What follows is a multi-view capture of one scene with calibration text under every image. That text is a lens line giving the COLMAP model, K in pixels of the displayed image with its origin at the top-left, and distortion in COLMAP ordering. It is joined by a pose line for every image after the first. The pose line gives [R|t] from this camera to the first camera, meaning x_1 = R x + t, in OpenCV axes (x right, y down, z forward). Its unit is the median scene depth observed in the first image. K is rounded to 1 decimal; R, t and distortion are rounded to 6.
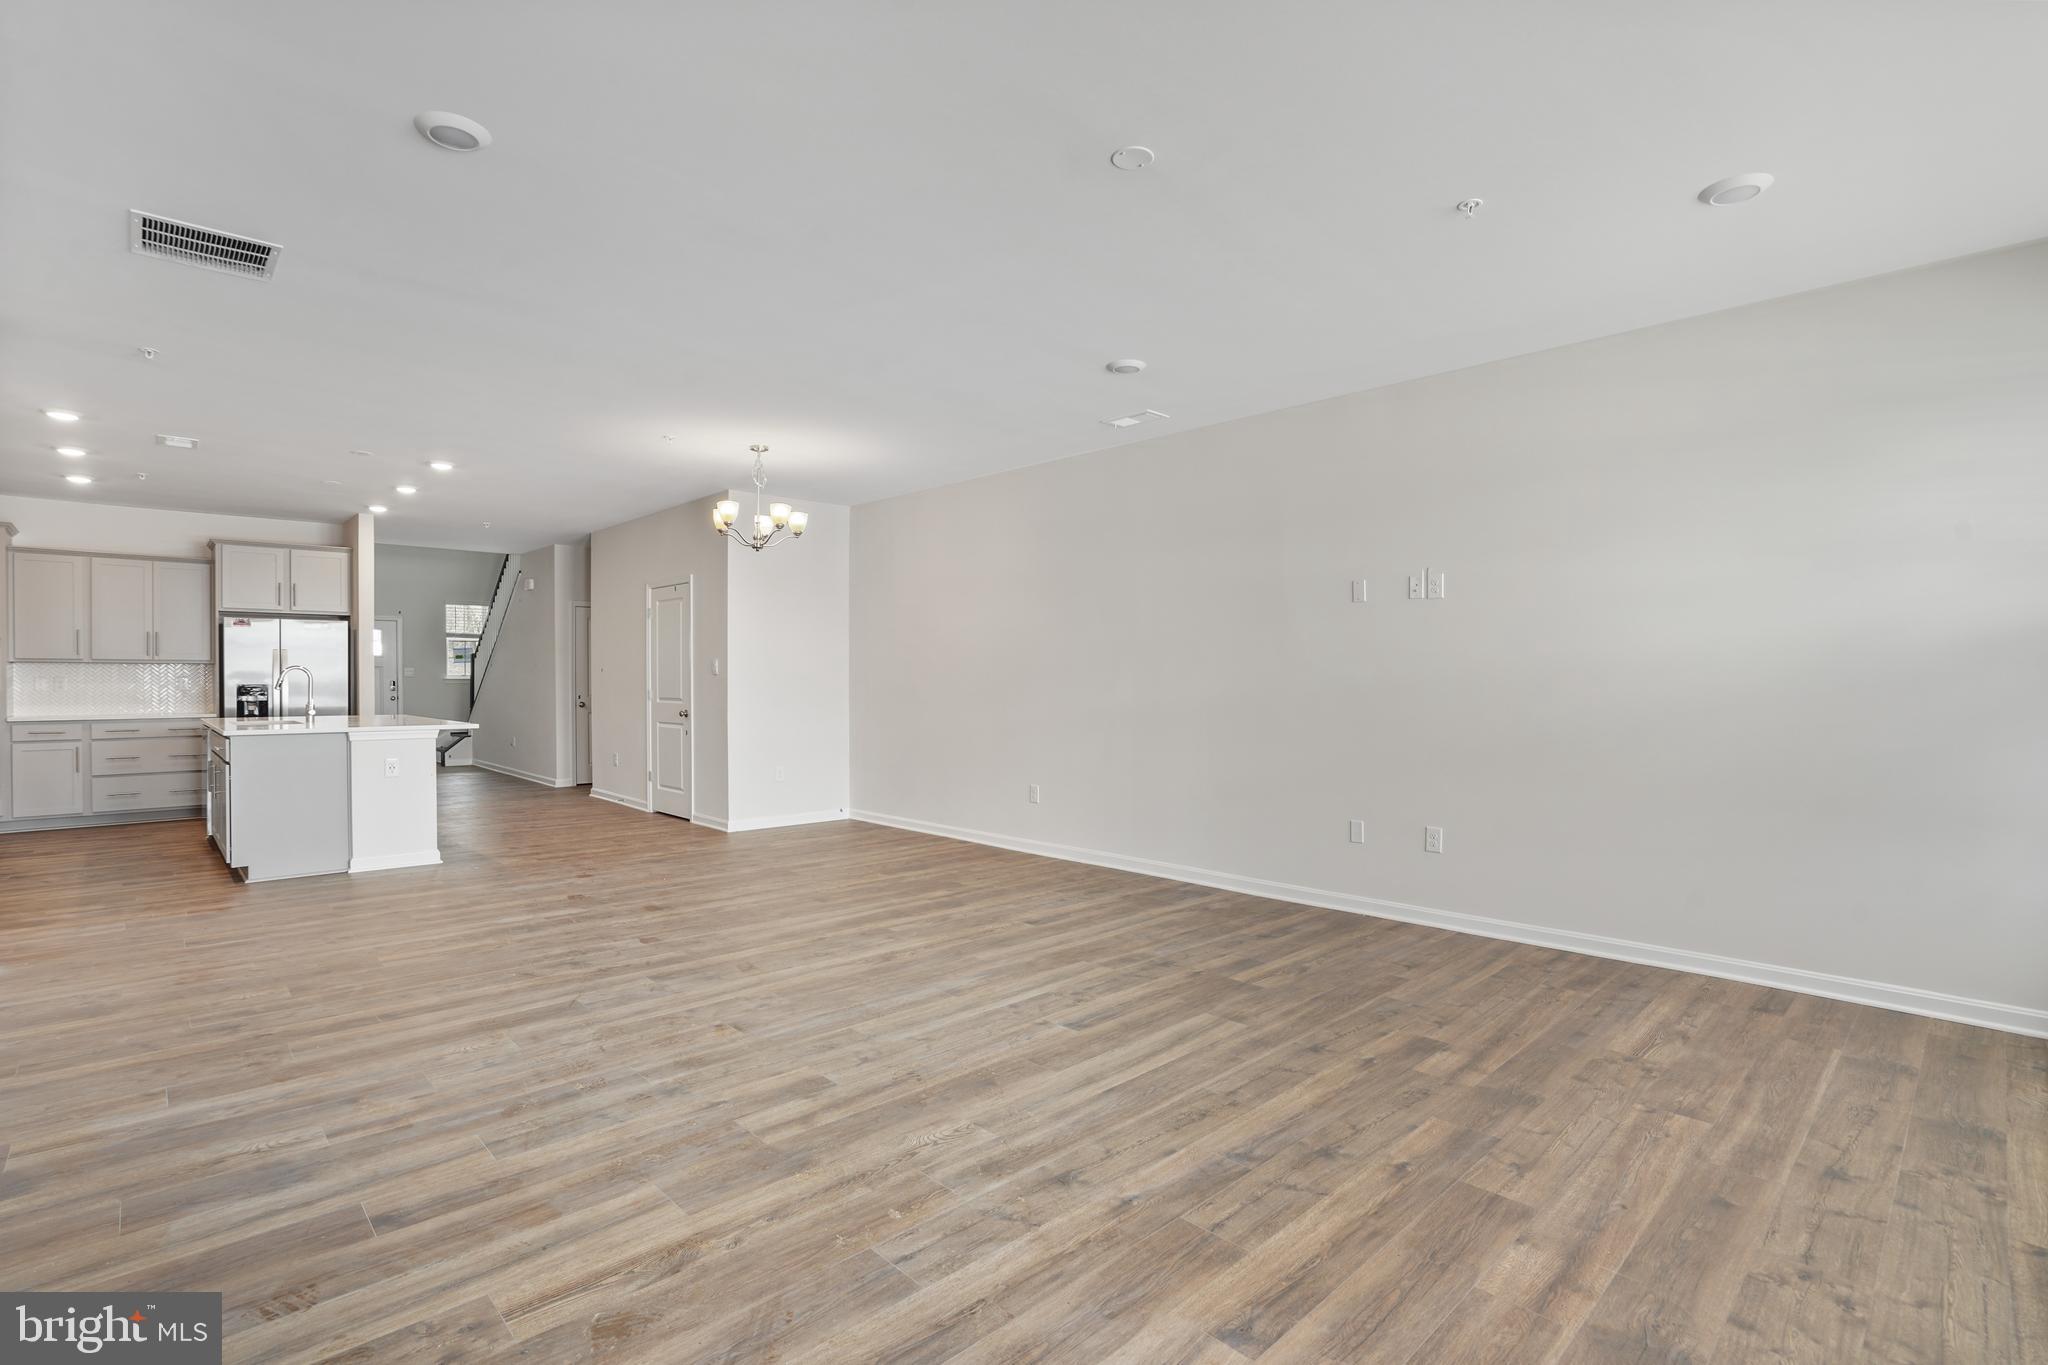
lens RADIAL K [[971.5, 0, 1006.8], [0, 971.5, 685.5], [0, 0, 1]] dist [-0.046284, 0.014813]
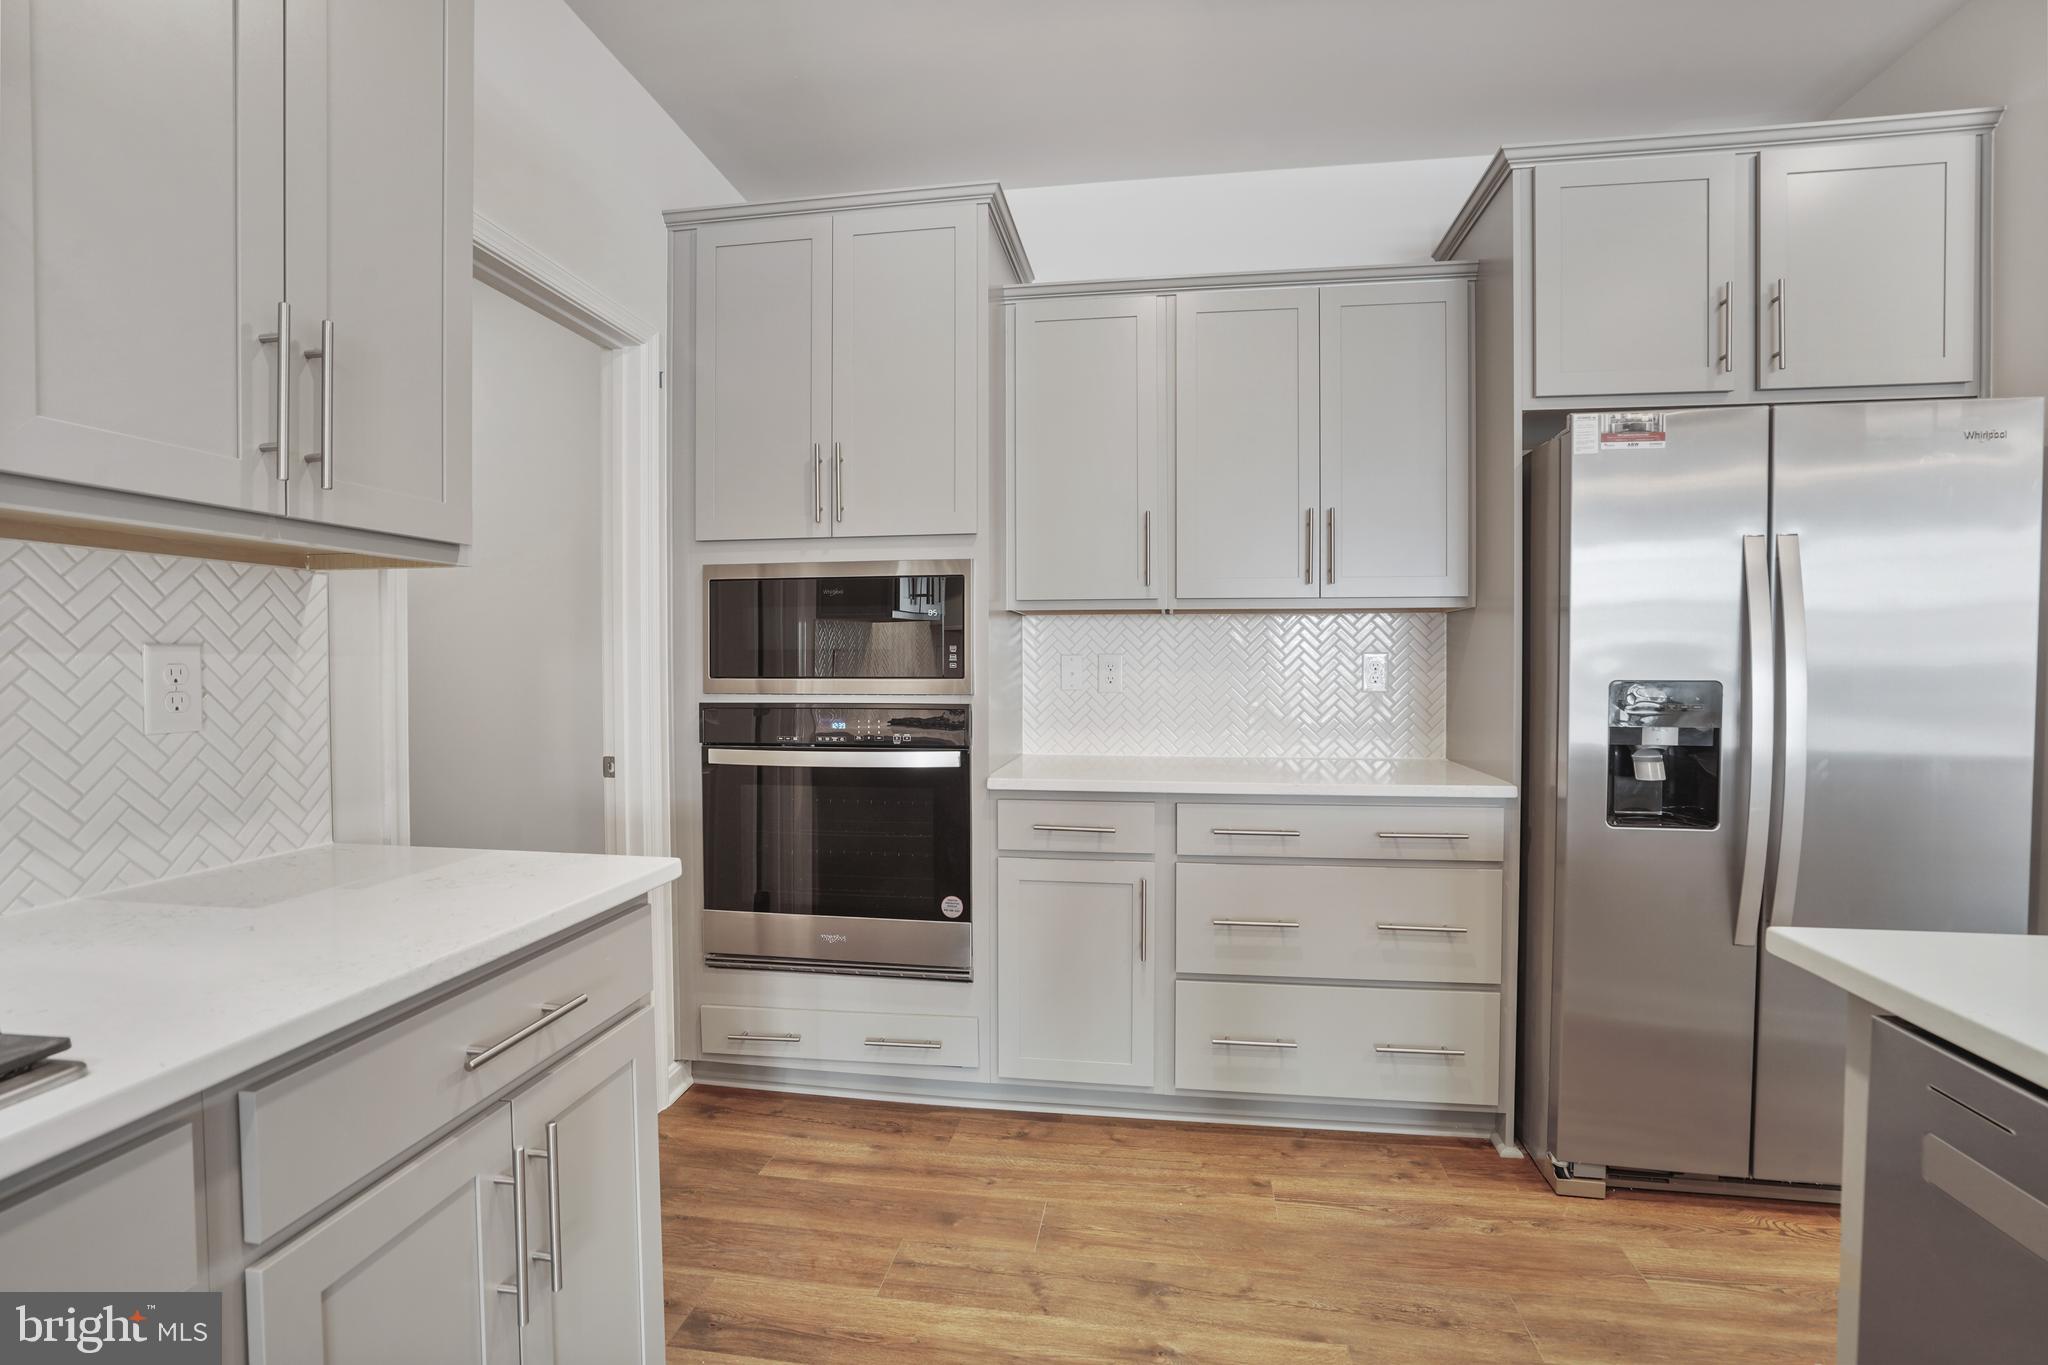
lens RADIAL K [[958.1, 0, 1013.5], [0, 958.1, 679.4], [0, 0, 1]] dist [-0.054797, 0.018115]
pose [[0.613377, 0.014726, -0.789653, -1.570417], [-0.001547, 0.999847, 0.017443, -0.011900], [0.789789, -0.009478, 0.613305, 1.585616]]
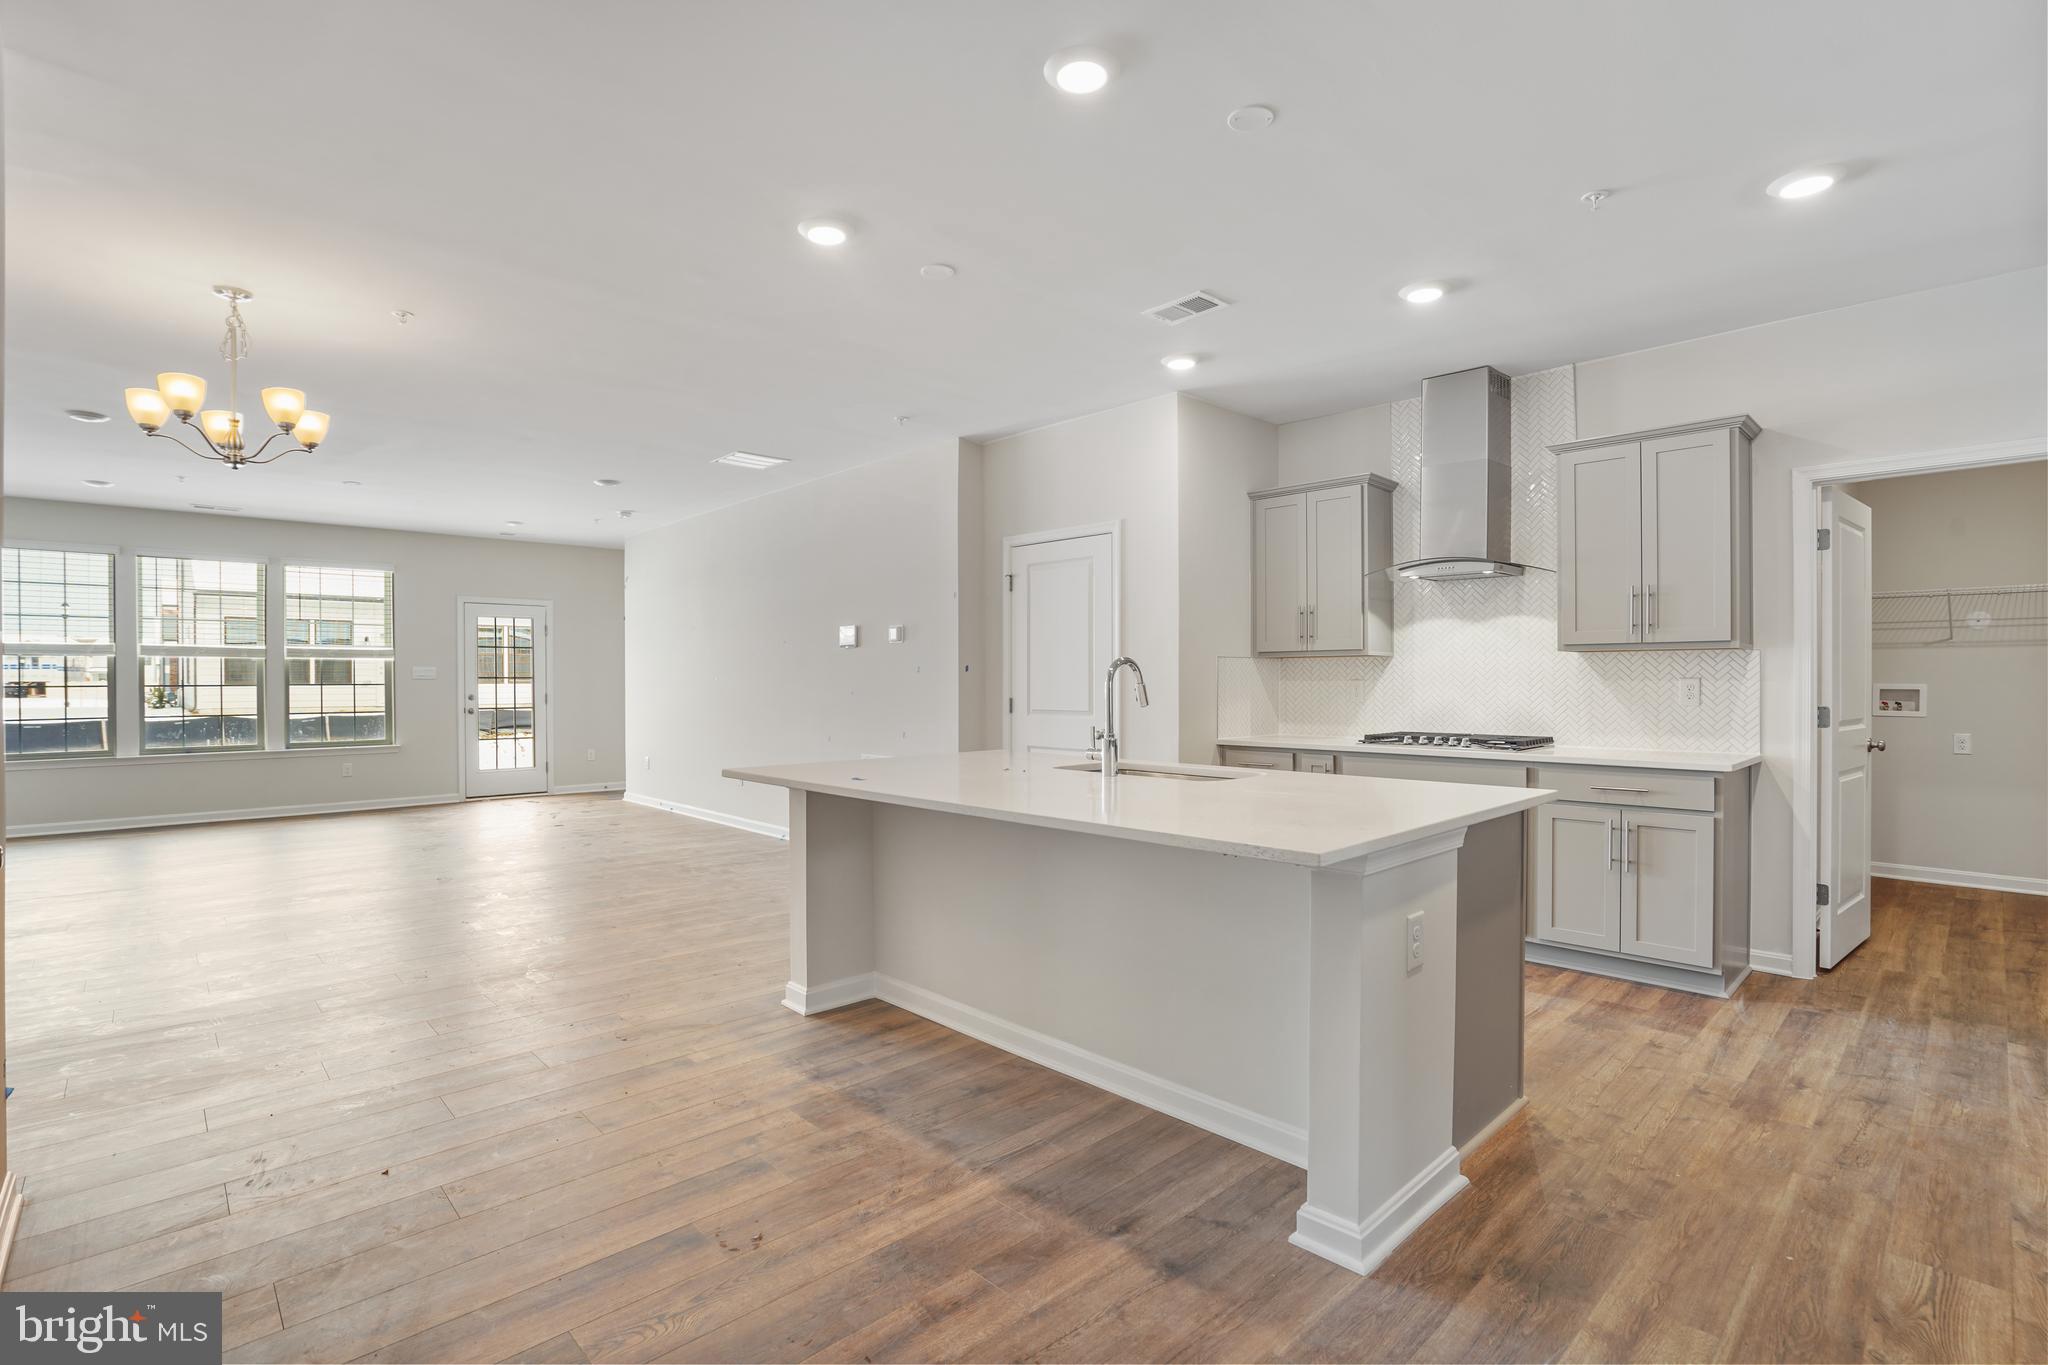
lens RADIAL K [[958.1, 0, 1013.5], [0, 958.1, 679.4], [0, 0, 1]] dist [-0.054797, 0.018115]
pose [[-0.999983, -0.001268, -0.005651, -1.226118], [-0.001293, 0.999989, 0.004523, -0.020576], [0.005645, 0.004530, -0.999974, 2.657115]]
